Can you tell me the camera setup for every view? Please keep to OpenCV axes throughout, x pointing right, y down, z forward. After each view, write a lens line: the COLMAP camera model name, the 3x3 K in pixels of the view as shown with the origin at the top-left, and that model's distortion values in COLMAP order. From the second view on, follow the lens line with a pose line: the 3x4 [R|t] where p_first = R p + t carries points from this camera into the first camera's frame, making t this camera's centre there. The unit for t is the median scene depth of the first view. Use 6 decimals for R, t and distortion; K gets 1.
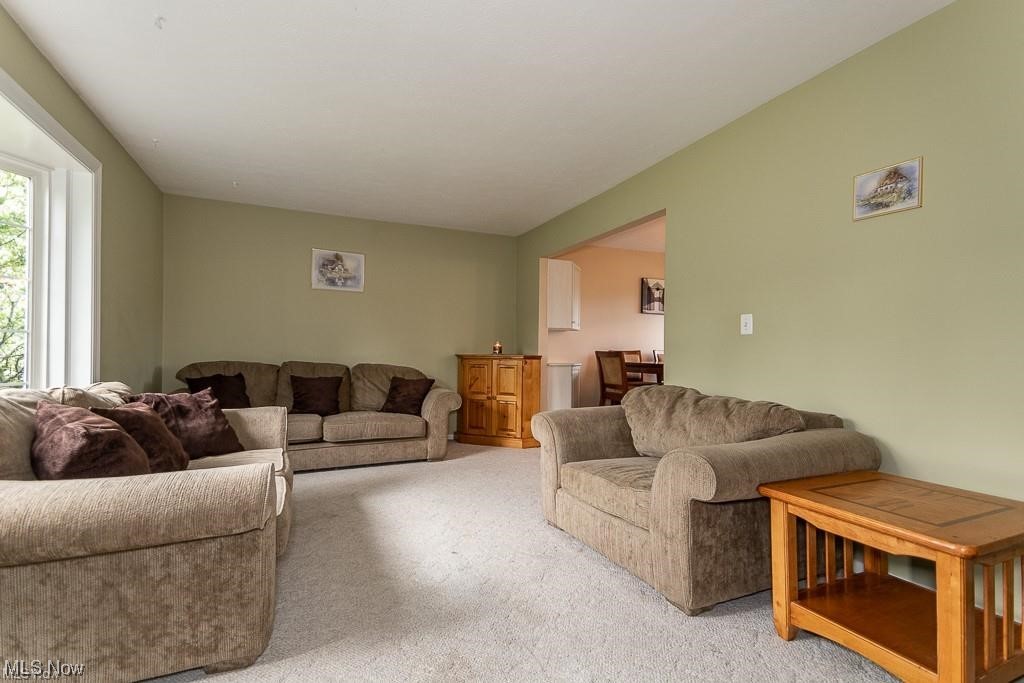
lens RADIAL K [[471.0, 0, 505.0], [0, 471.0, 347.2], [0, 0, 1]] dist [0.054514, -0.007356]
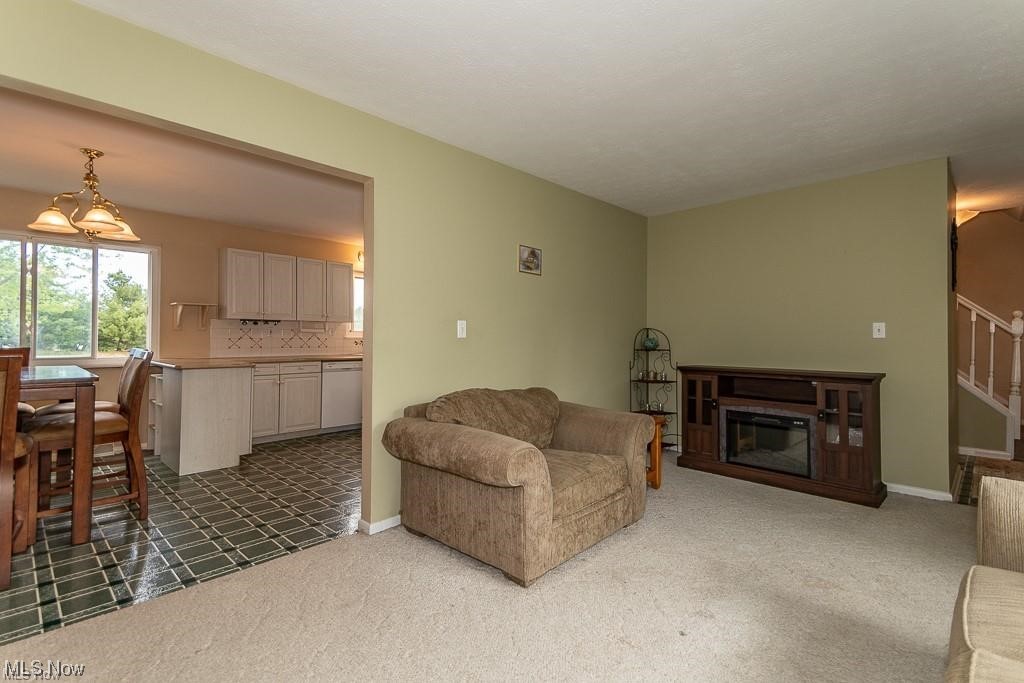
lens RADIAL K [[471.0, 0, 508.2], [0, 471.0, 339.5], [0, 0, 1]] dist [0.054514, -0.007356]
pose [[-0.364505, 0.005156, 0.931187, -0.215393], [-0.007031, 0.999941, -0.008289, -0.004832], [-0.931175, -0.009569, -0.364447, 0.463117]]
